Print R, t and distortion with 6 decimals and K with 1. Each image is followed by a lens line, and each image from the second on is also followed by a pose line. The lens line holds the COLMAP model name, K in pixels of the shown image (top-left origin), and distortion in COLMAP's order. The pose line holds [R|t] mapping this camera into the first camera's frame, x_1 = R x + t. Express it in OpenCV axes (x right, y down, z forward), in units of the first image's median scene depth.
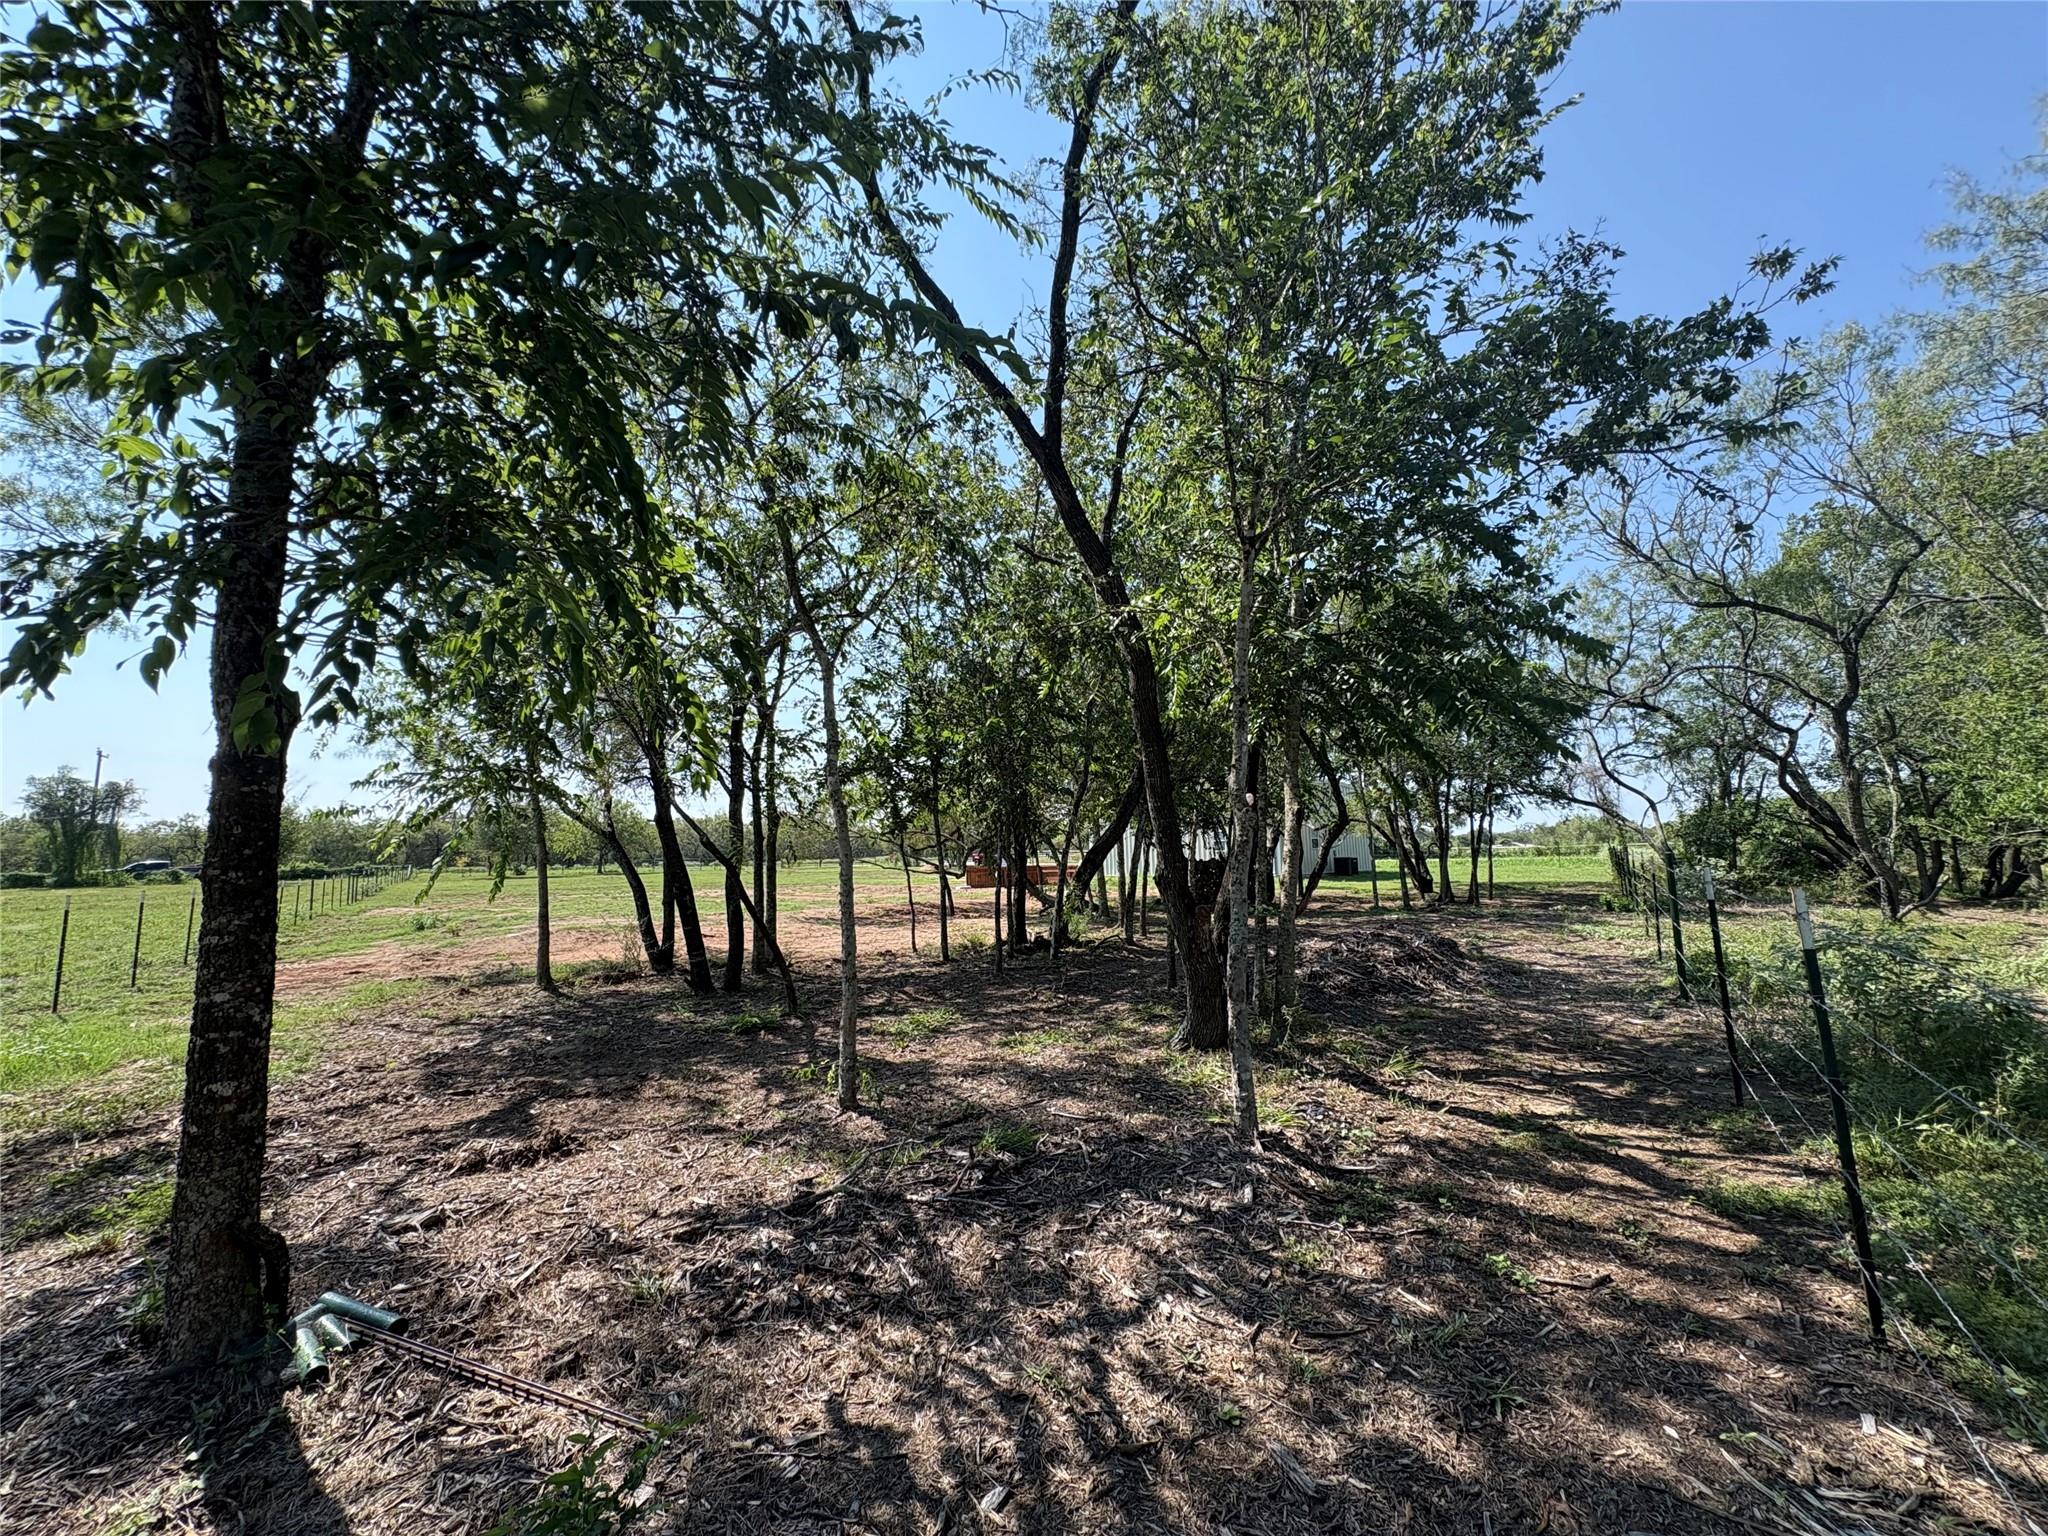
lens RADIAL K [[807.7, 0, 1024.8], [0, 807.7, 771.7], [0, 0, 1]] dist [0.002073, 0.000225]
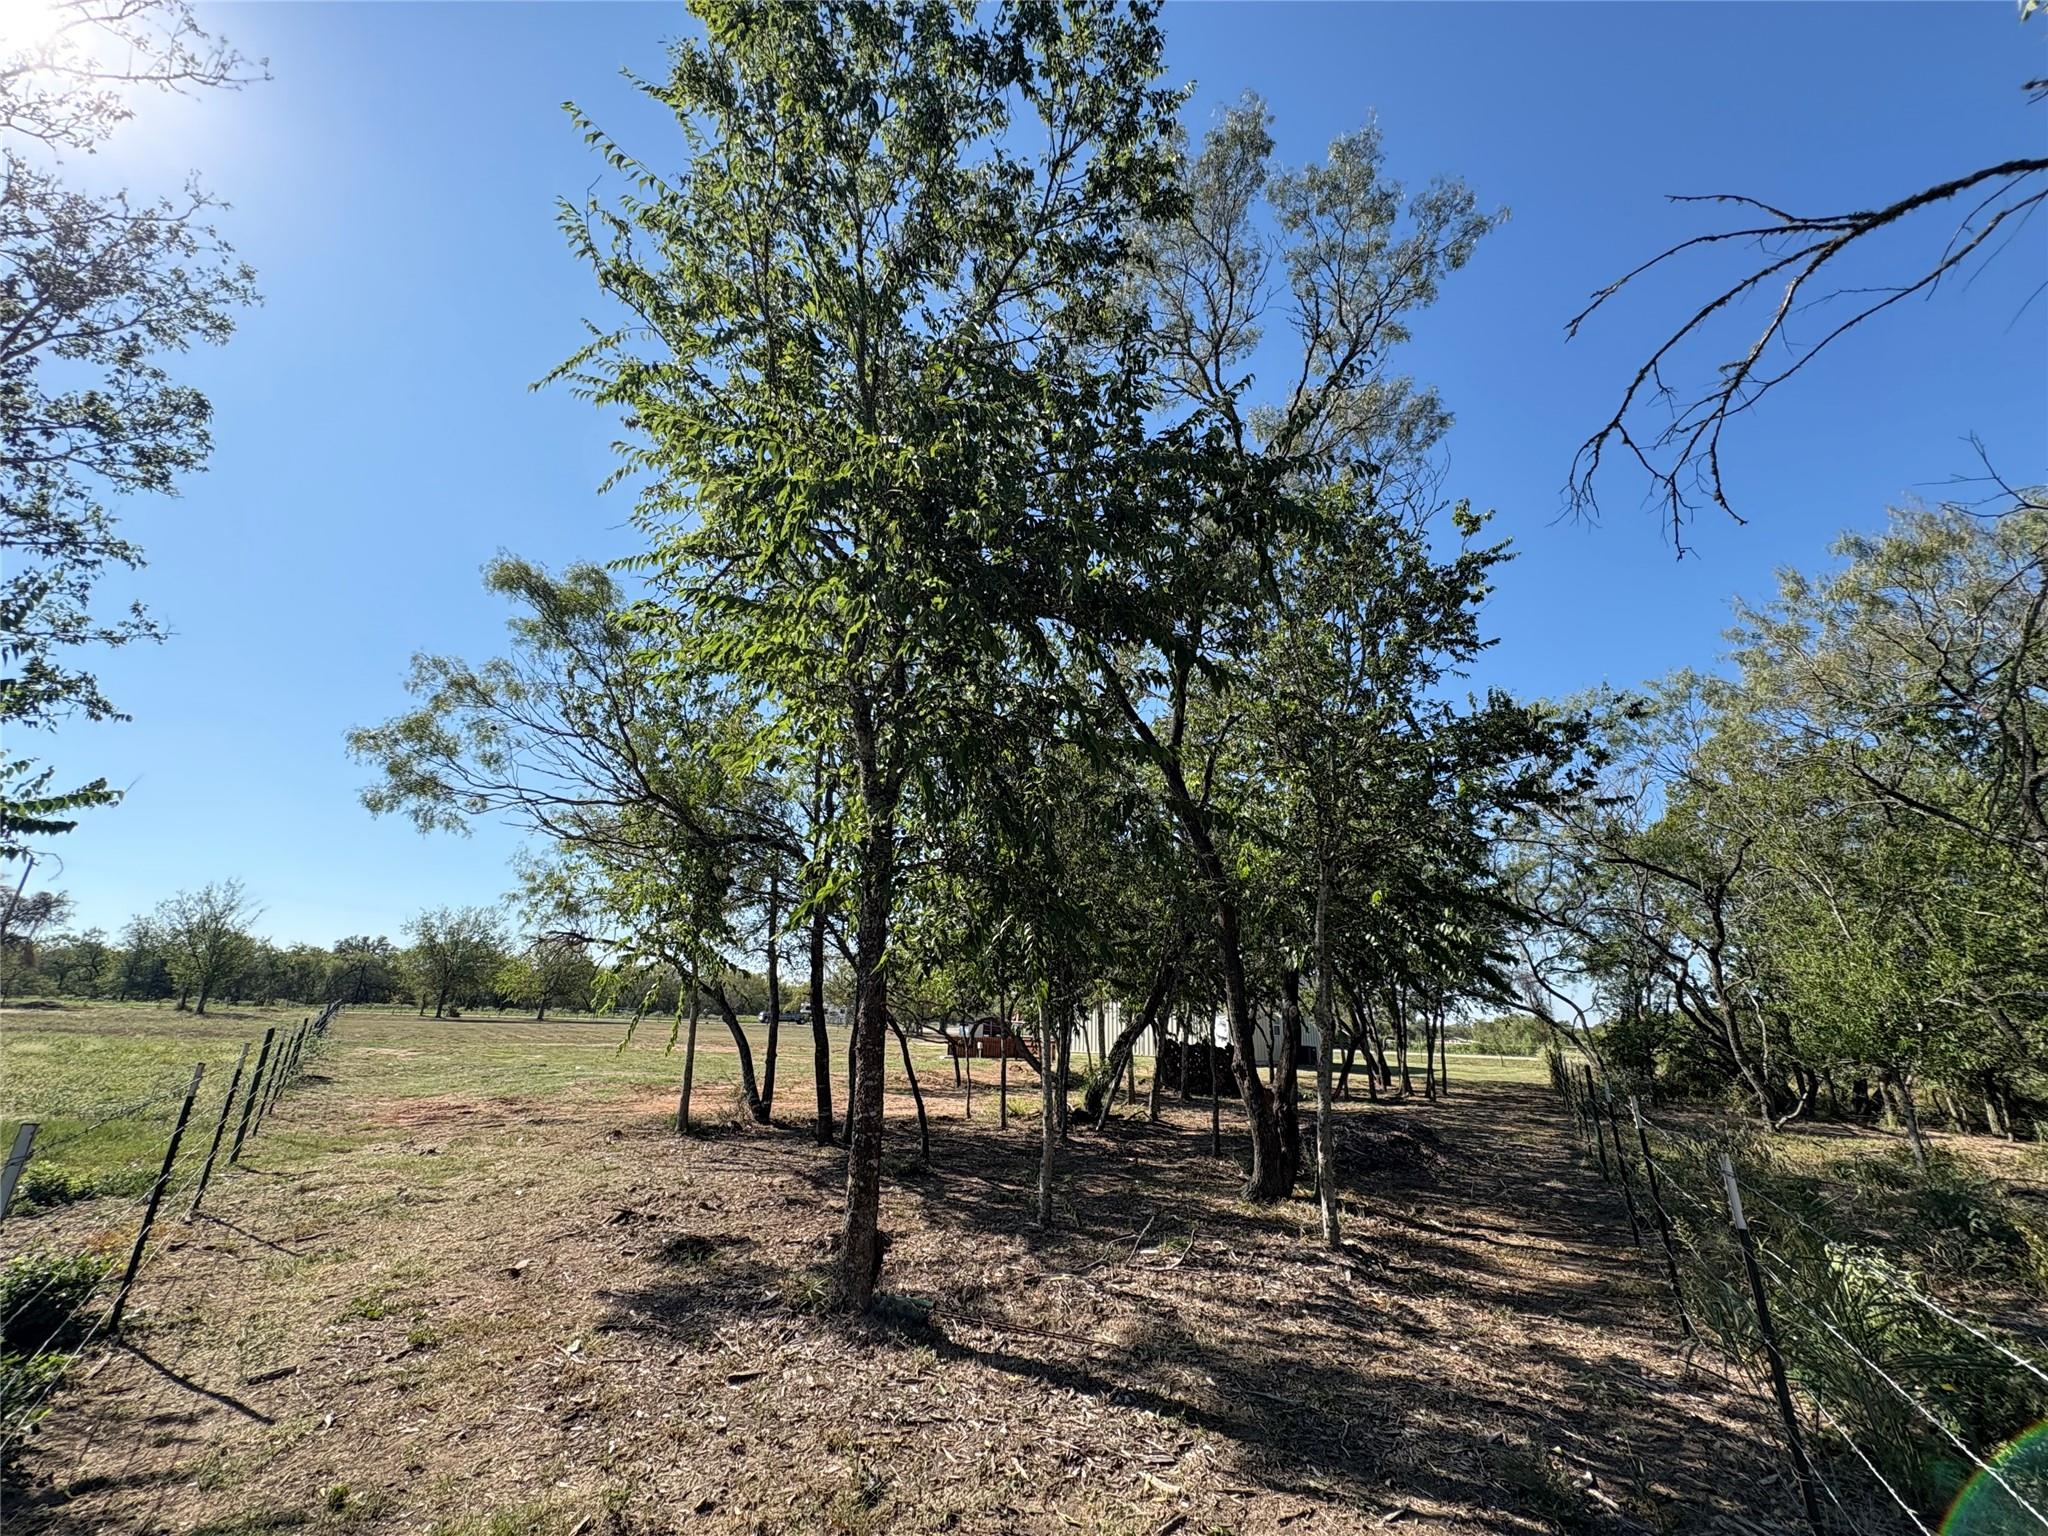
lens RADIAL K [[807.7, 0, 1024.8], [0, 807.7, 771.7], [0, 0, 1]] dist [0.002073, 0.000225]
pose [[0.995767, 0.073410, 0.055310, -0.082166], [-0.061097, 0.978218, -0.198385, -0.018672], [-0.068669, 0.194166, 0.978562, -0.116910]]
